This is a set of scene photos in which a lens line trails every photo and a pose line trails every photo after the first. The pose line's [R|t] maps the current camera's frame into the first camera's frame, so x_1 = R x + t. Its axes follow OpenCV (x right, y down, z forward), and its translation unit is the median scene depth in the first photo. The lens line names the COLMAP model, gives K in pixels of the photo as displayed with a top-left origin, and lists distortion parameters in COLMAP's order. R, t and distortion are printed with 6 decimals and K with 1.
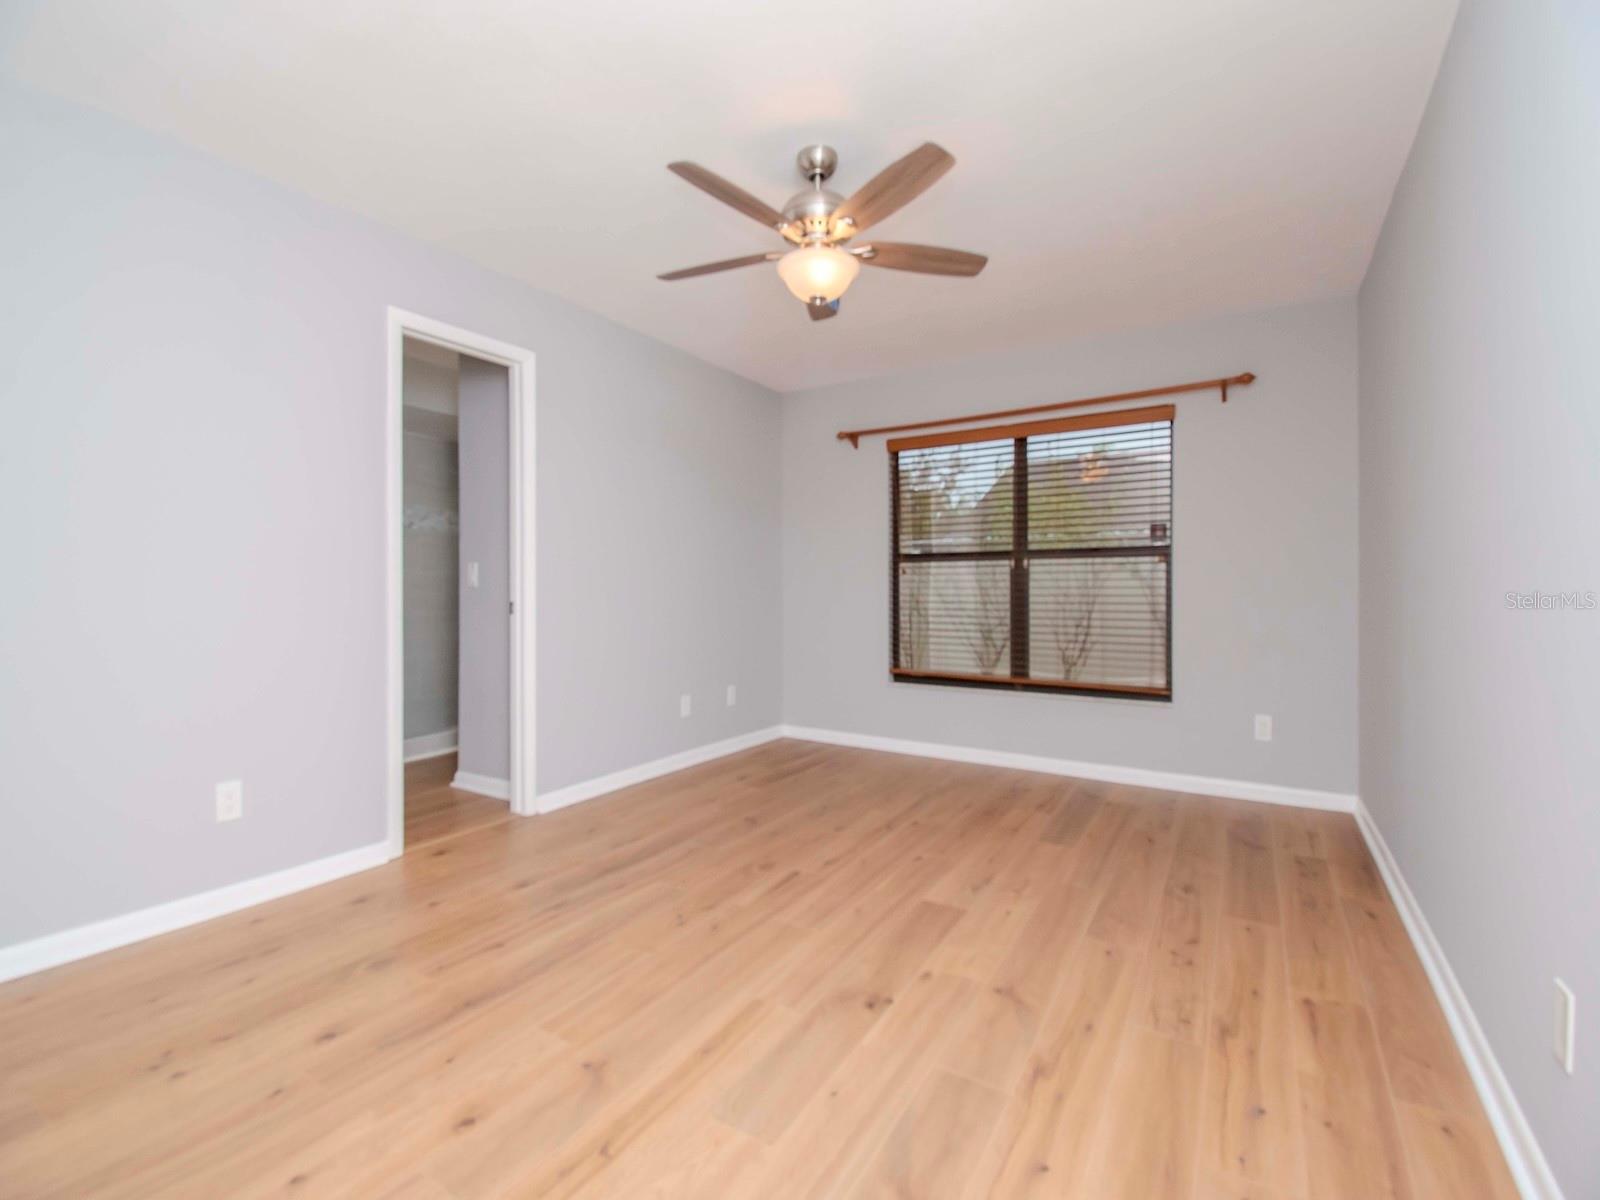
lens RADIAL K [[717.4, 0, 819.2], [0, 717.4, 590.0], [0, 0, 1]] dist [0.013919, -0.023021]
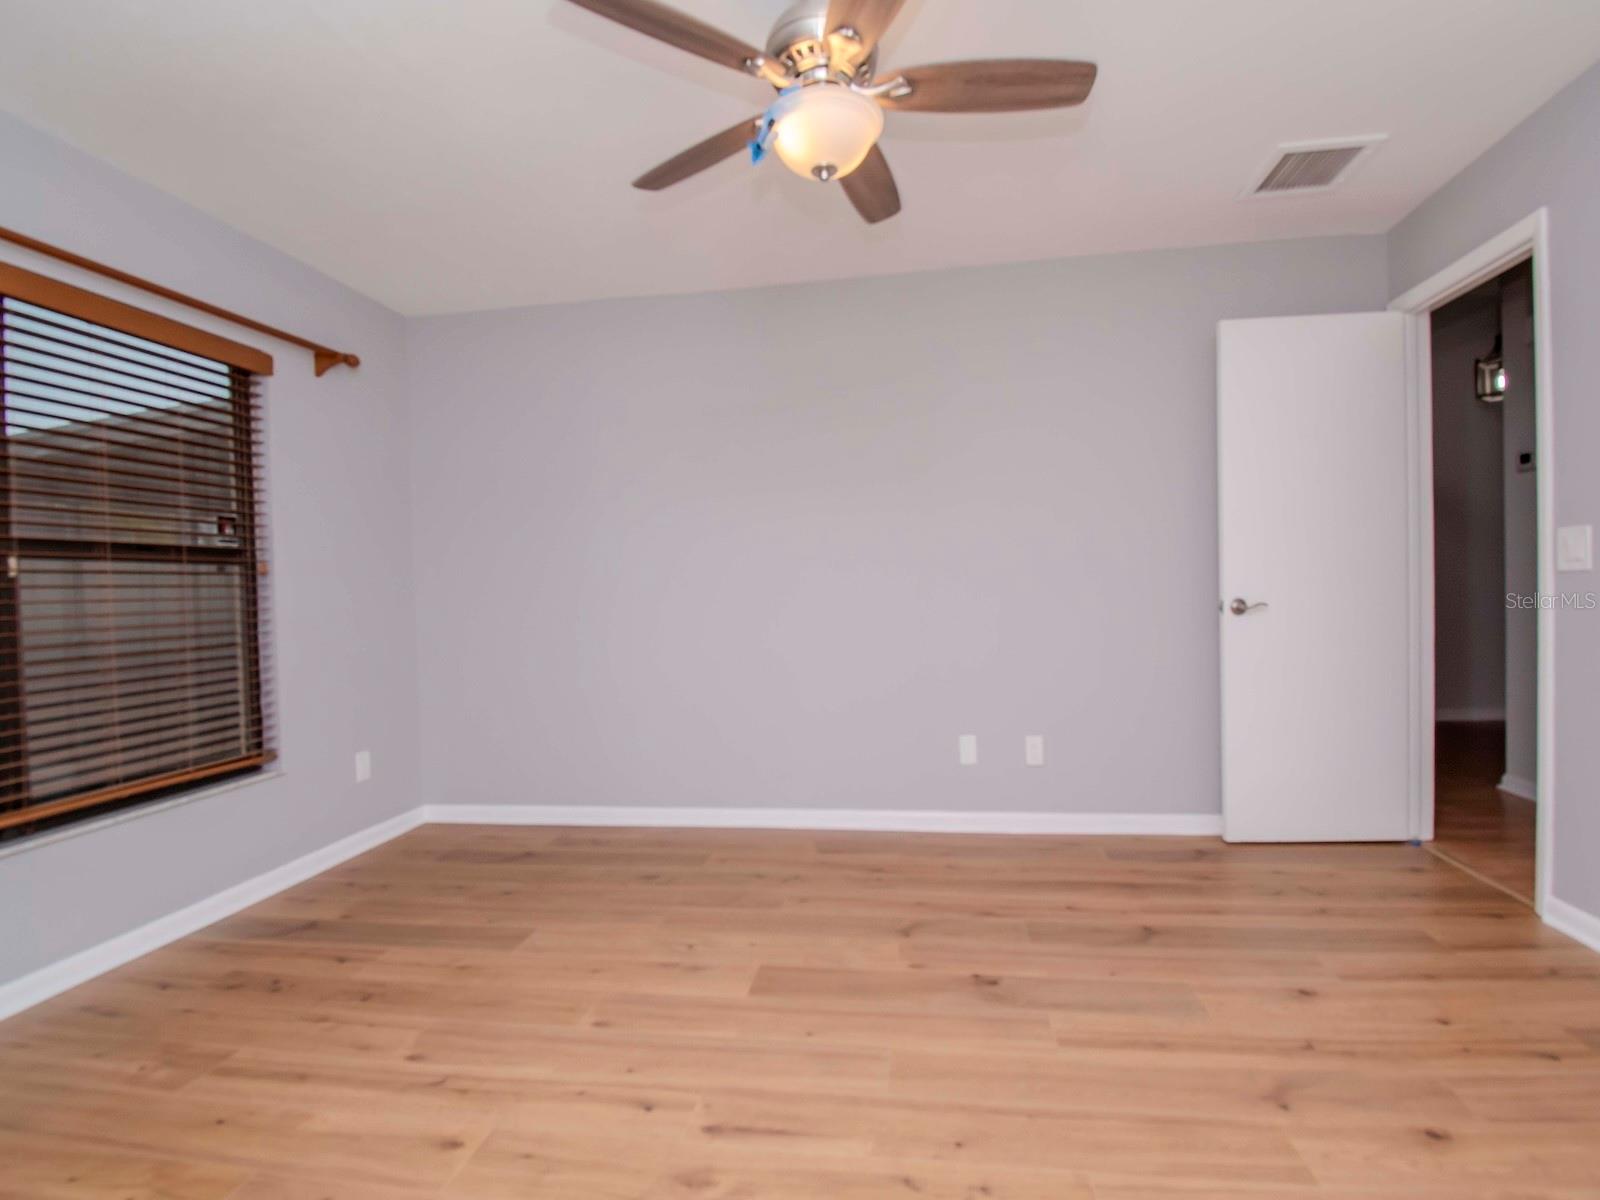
lens RADIAL K [[719.2, 0, 807.3], [0, 719.2, 602.6], [0, 0, 1]] dist [0.015904, -0.023555]
pose [[-0.377107, -0.001372, 0.926169, -0.577569], [0.031106, 0.999416, 0.014146, -0.006174], [-0.925647, 0.034144, -0.376844, 1.163253]]
